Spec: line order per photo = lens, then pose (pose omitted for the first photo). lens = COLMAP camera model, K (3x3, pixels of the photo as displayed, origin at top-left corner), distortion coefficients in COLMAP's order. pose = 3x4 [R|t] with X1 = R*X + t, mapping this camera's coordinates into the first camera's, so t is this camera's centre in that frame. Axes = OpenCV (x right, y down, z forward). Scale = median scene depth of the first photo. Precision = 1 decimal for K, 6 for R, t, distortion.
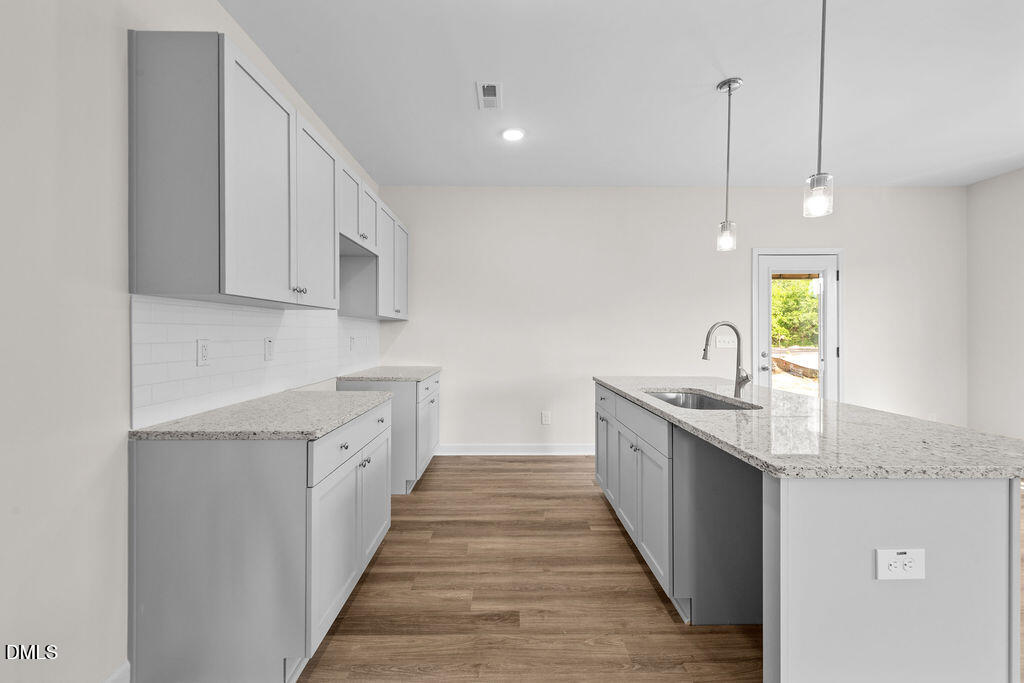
lens RADIAL K [[417.1, 0, 507.7], [0, 417.1, 334.4], [0, 0, 1]] dist [0.009227, -0.002144]
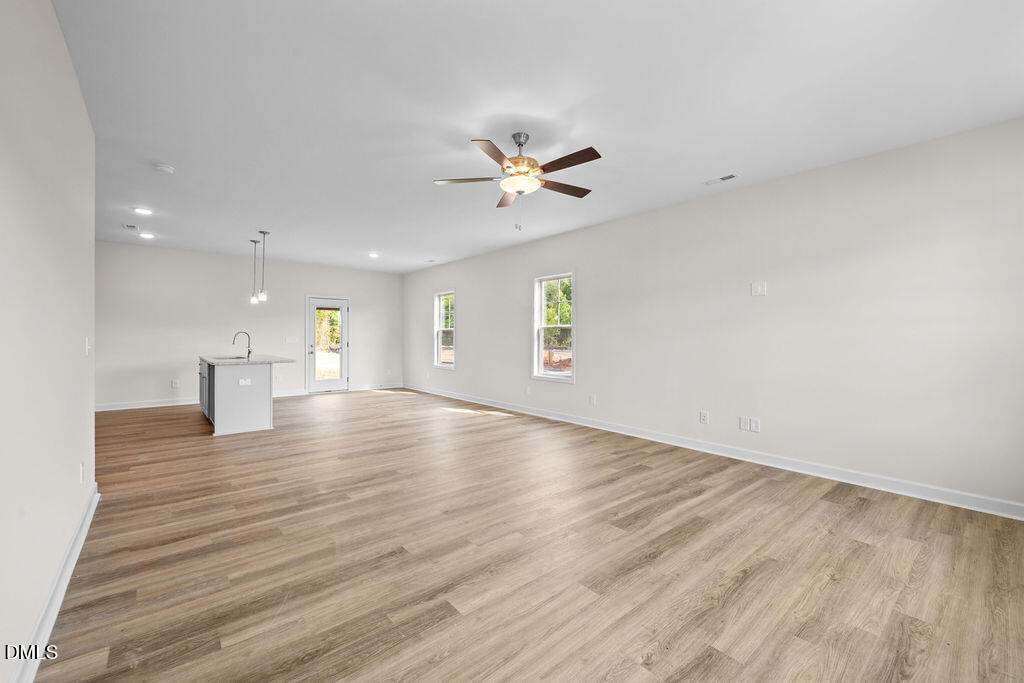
lens RADIAL K [[417.1, 0, 512.2], [0, 417.1, 338.9], [0, 0, 1]] dist [0.009227, -0.002144]
pose [[0.769329, 0.000337, 0.638853, 0.062698], [-0.003093, 0.999990, 0.003197, 0.003758], [-0.638845, -0.004436, 0.769322, -1.433441]]
